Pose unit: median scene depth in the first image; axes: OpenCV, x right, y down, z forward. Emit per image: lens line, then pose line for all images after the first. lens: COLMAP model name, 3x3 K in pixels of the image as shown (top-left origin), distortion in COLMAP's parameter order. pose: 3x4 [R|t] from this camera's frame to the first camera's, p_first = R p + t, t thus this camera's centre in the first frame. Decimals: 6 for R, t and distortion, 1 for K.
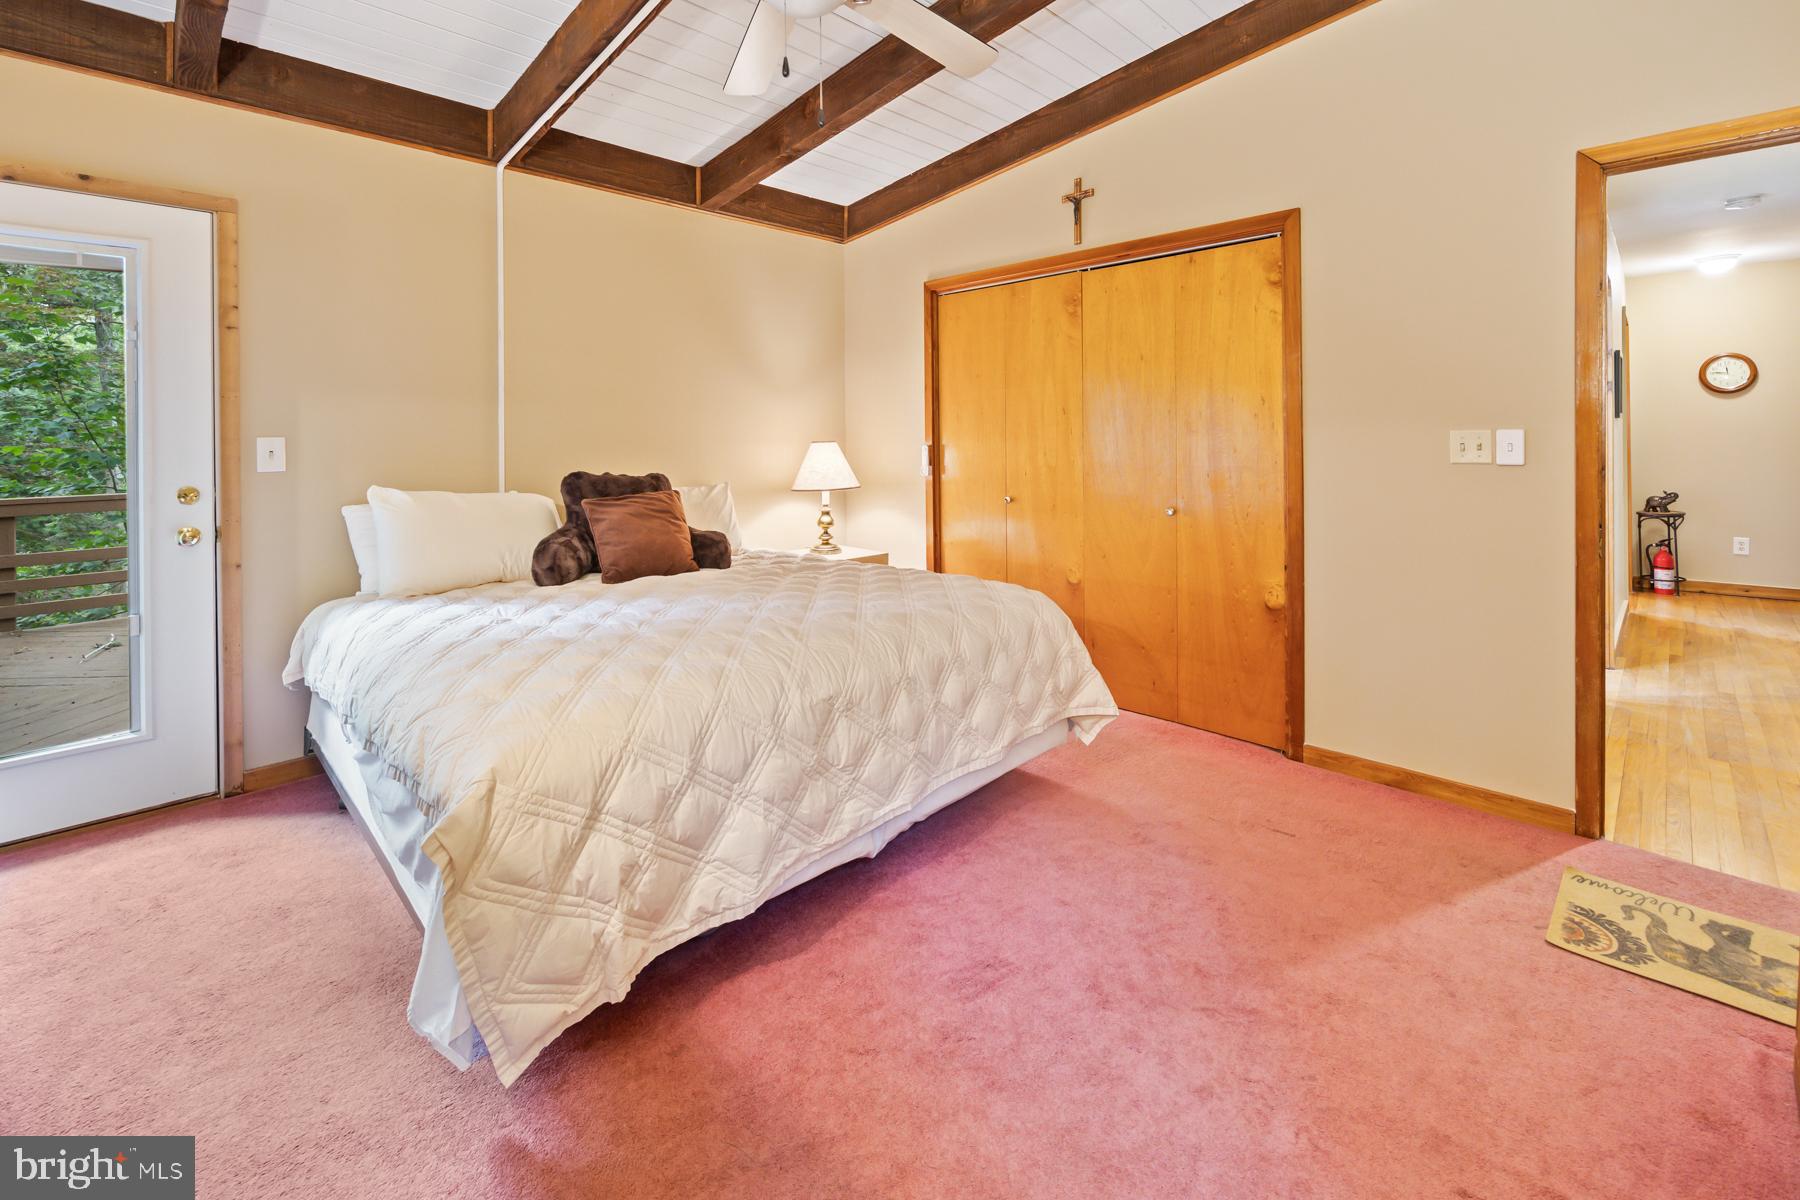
lens RADIAL K [[789.0, 0, 908.1], [0, 789.0, 437.1], [0, 0, 1]] dist [-0.003721, 0.001089]
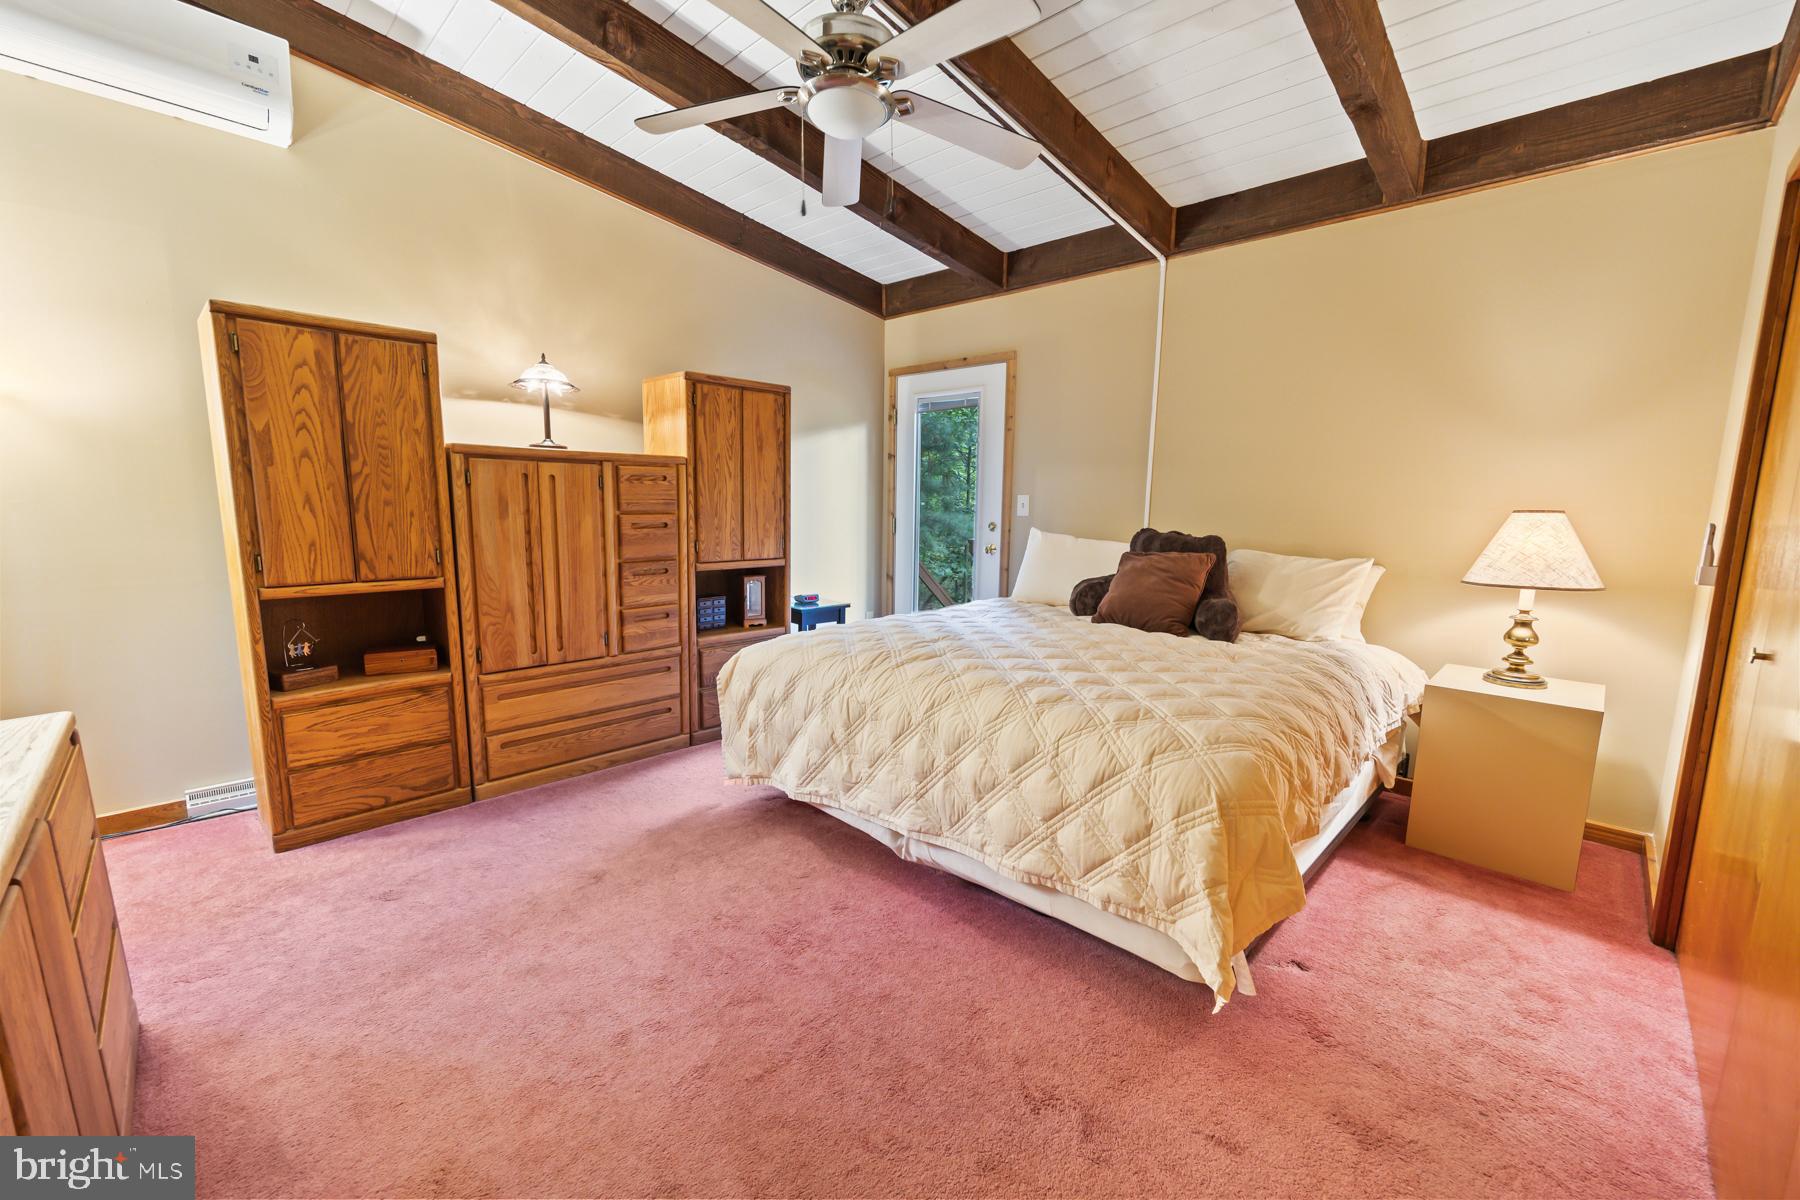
lens RADIAL K [[732.4, 0, 900.0], [0, 732.4, 600.0], [0, 0, 1]] dist [-0.001704, -0.000069]
pose [[-0.006359, 0.147348, -0.989064, 0.700050], [-0.013593, 0.988980, 0.147423, -0.004818], [0.999887, 0.014382, -0.004286, 0.714003]]
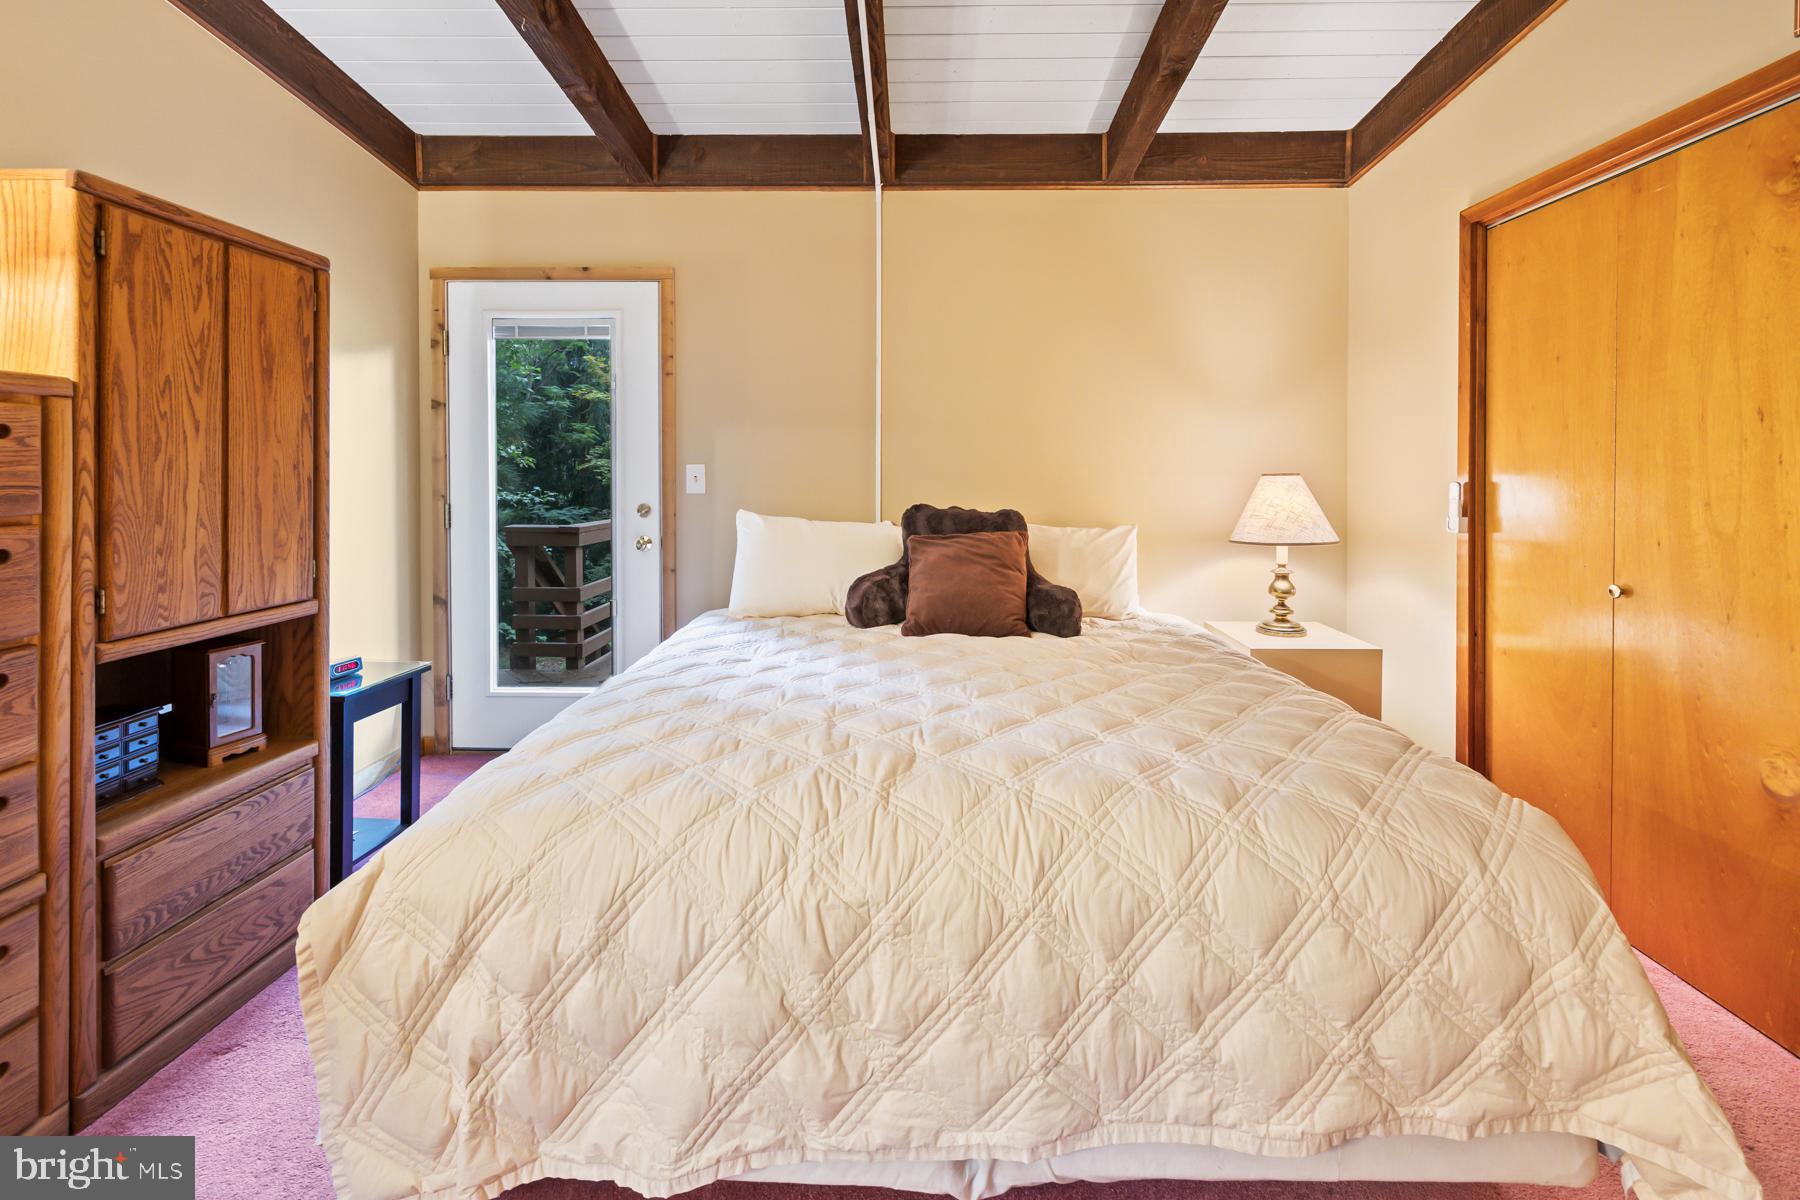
lens RADIAL K [[763.1, 0, 903.2], [0, 763.1, 473.3], [0, 0, 1]] dist [-0.002919, 0.000049]
pose [[0.682914, 0.013537, -0.730373, 0.229701], [-0.005473, 0.999895, 0.013415, -0.003479], [0.730478, -0.005165, 0.682917, 0.422686]]
